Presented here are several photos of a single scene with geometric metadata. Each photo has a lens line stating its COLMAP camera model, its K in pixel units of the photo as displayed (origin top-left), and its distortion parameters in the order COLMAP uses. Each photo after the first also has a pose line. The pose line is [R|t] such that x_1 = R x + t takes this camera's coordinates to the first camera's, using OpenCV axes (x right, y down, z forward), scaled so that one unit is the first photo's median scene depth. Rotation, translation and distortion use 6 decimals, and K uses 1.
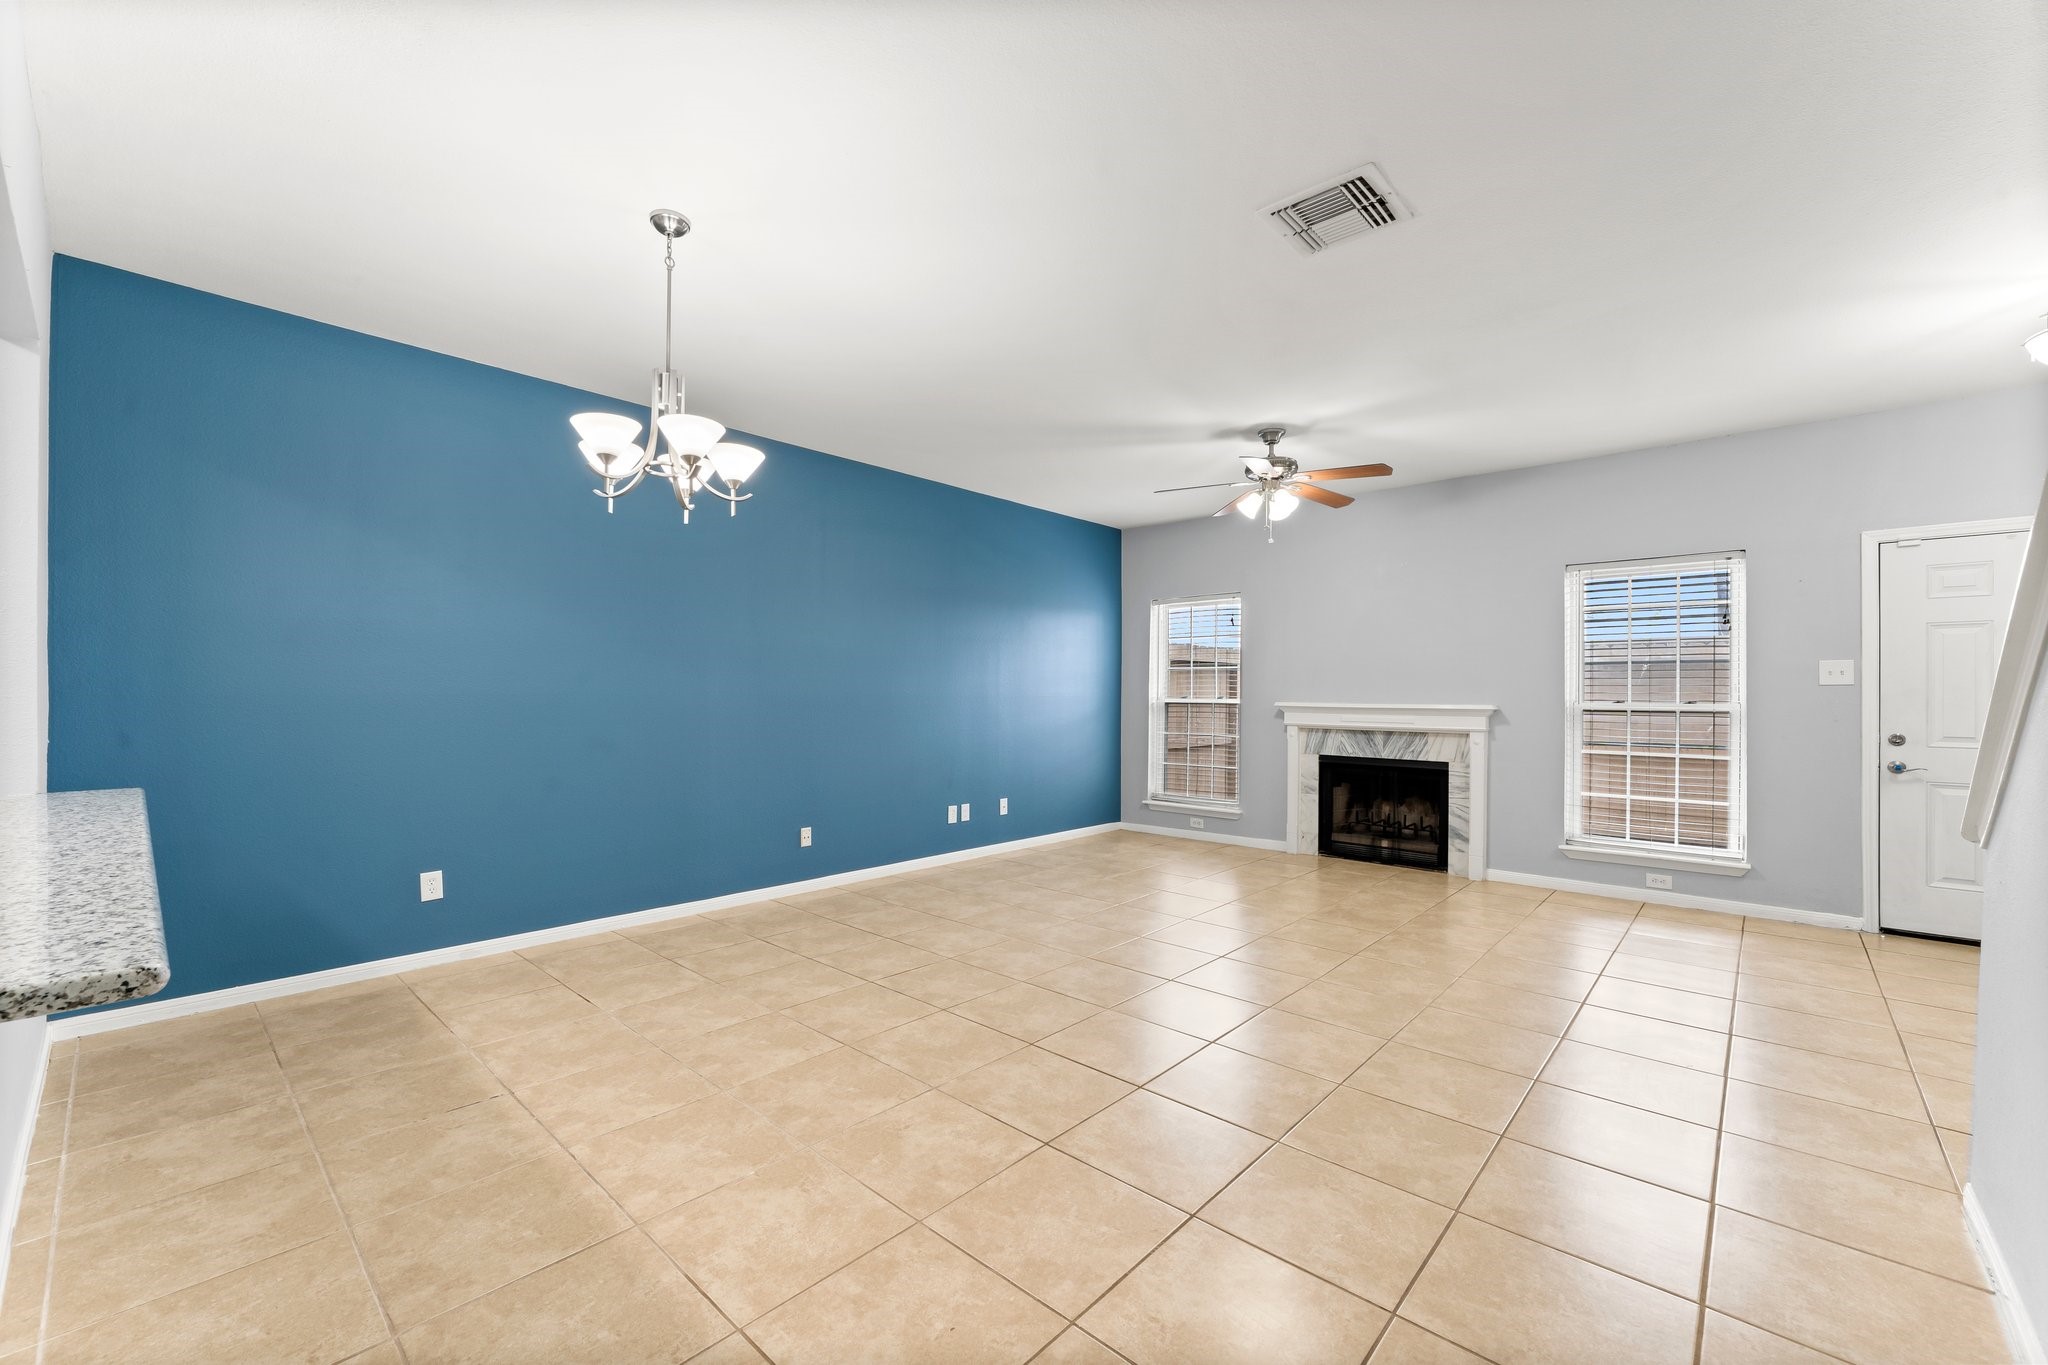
lens RADIAL K [[820.9, 0, 1034.3], [0, 820.9, 692.4], [0, 0, 1]] dist [-0.000924, 0.000785]
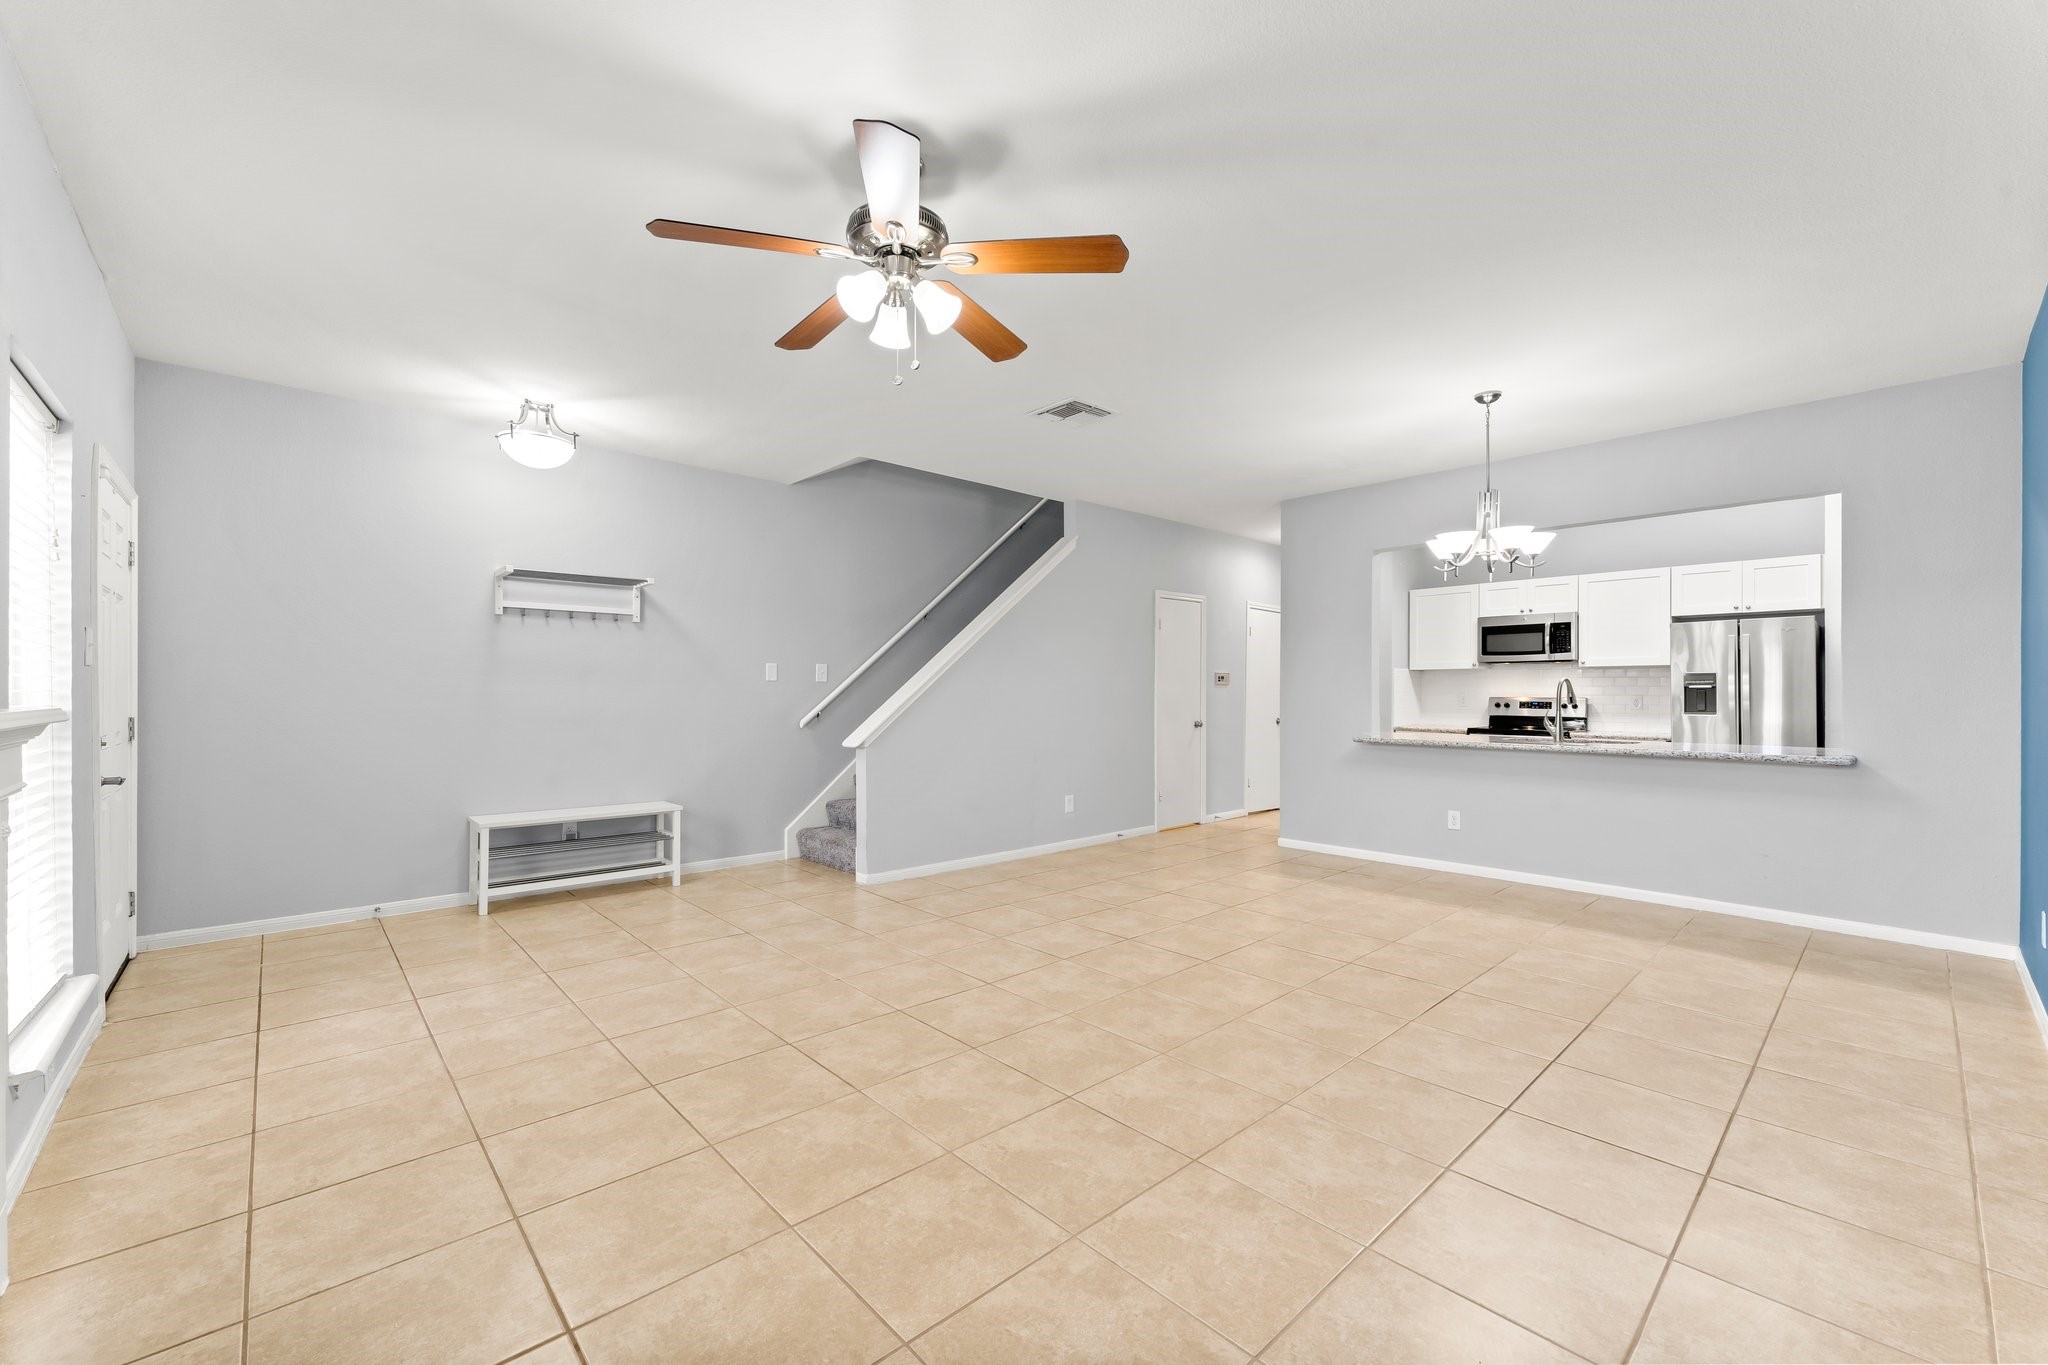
lens RADIAL K [[820.9, 0, 1024.8], [0, 820.9, 695.3], [0, 0, 1]] dist [-0.000924, 0.000785]
pose [[-0.994888, -0.009070, 0.100572, 0.132918], [-0.009143, 0.999958, -0.000266, 0.006609], [-0.100566, -0.001185, -0.994930, 1.250670]]
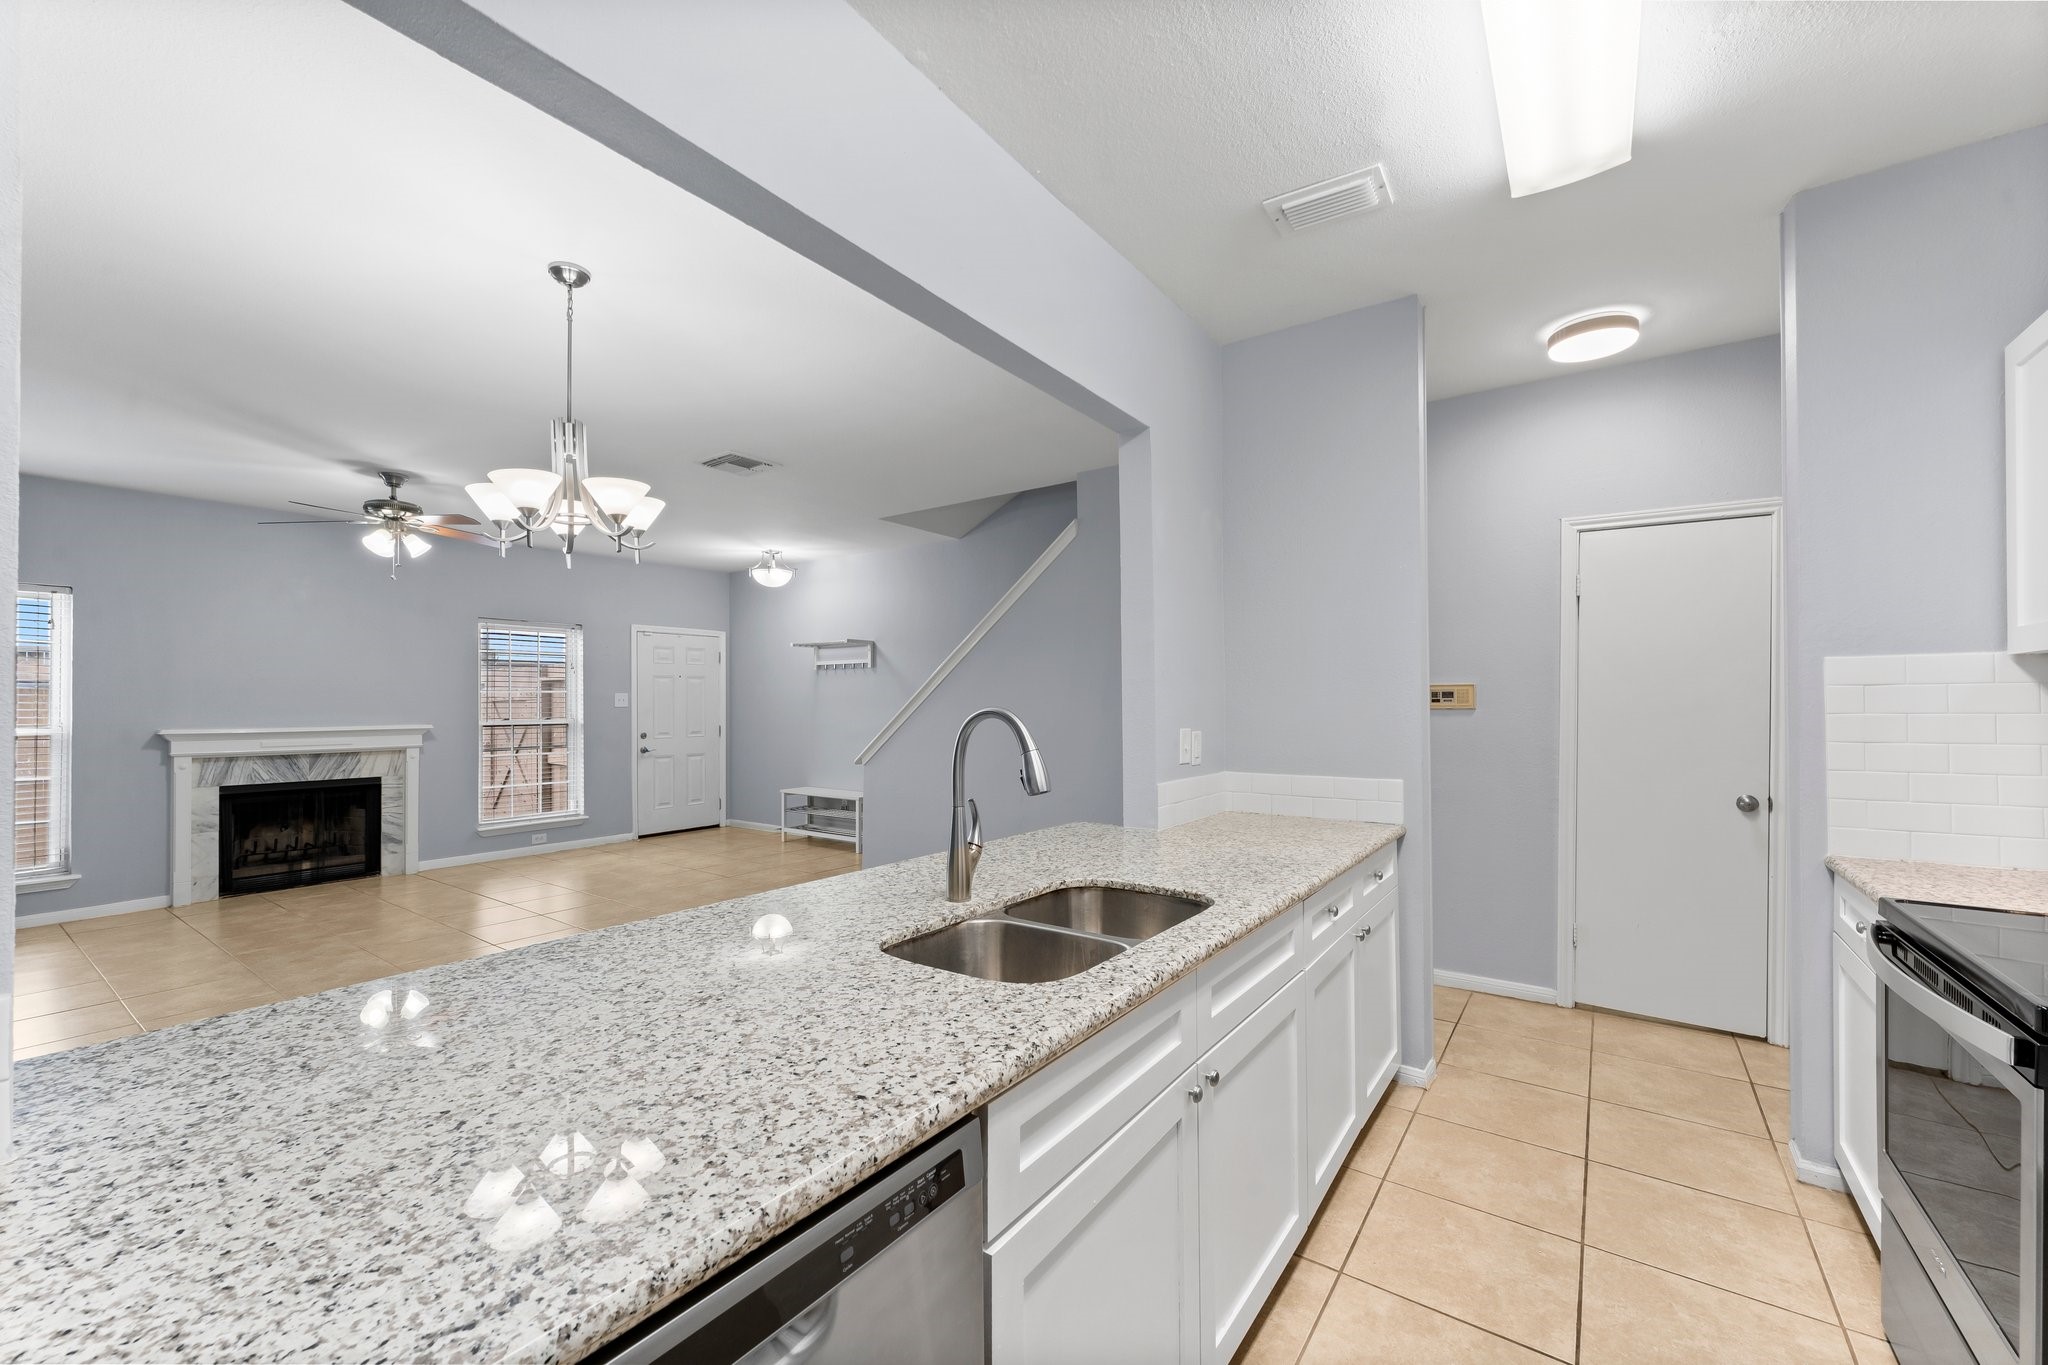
lens RADIAL K [[820.9, 0, 1012.7], [0, 820.9, 691.5], [0, 0, 1]] dist [-0.000924, 0.000785]
pose [[-0.099646, 0.005300, 0.995009, -0.715275], [-0.001426, 0.999984, -0.005469, -0.027386], [-0.995022, -0.001964, -0.099637, 0.256489]]
